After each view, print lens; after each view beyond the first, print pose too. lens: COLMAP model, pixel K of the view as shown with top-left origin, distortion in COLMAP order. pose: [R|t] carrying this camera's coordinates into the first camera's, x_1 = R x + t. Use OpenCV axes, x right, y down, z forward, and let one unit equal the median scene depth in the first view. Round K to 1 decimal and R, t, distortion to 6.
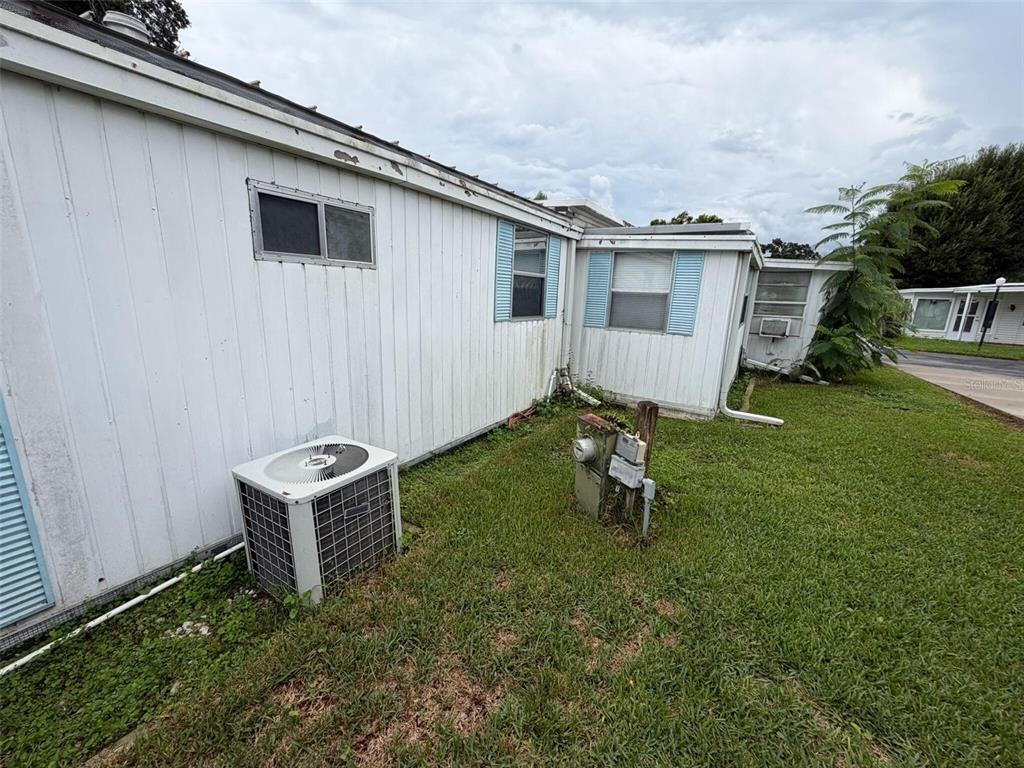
lens RADIAL K [[408.3, 0, 511.1], [0, 408.3, 385.7], [0, 0, 1]] dist [0.000031, -0.000503]
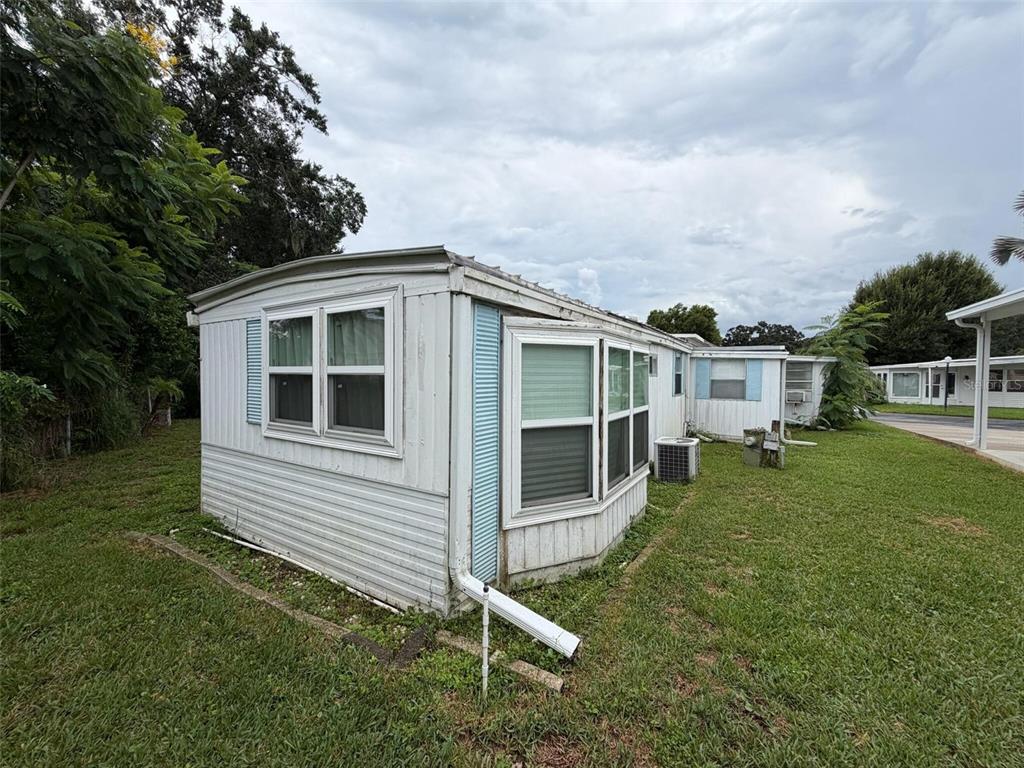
lens RADIAL K [[411.1, 0, 512.0], [0, 411.1, 384.0], [0, 0, 1]] dist [0.001972, 0.000154]
pose [[0.999425, -0.032090, 0.010946, -0.144950], [0.033649, 0.978403, -0.203948, 0.030078], [-0.004165, 0.204199, 0.978920, -0.175918]]
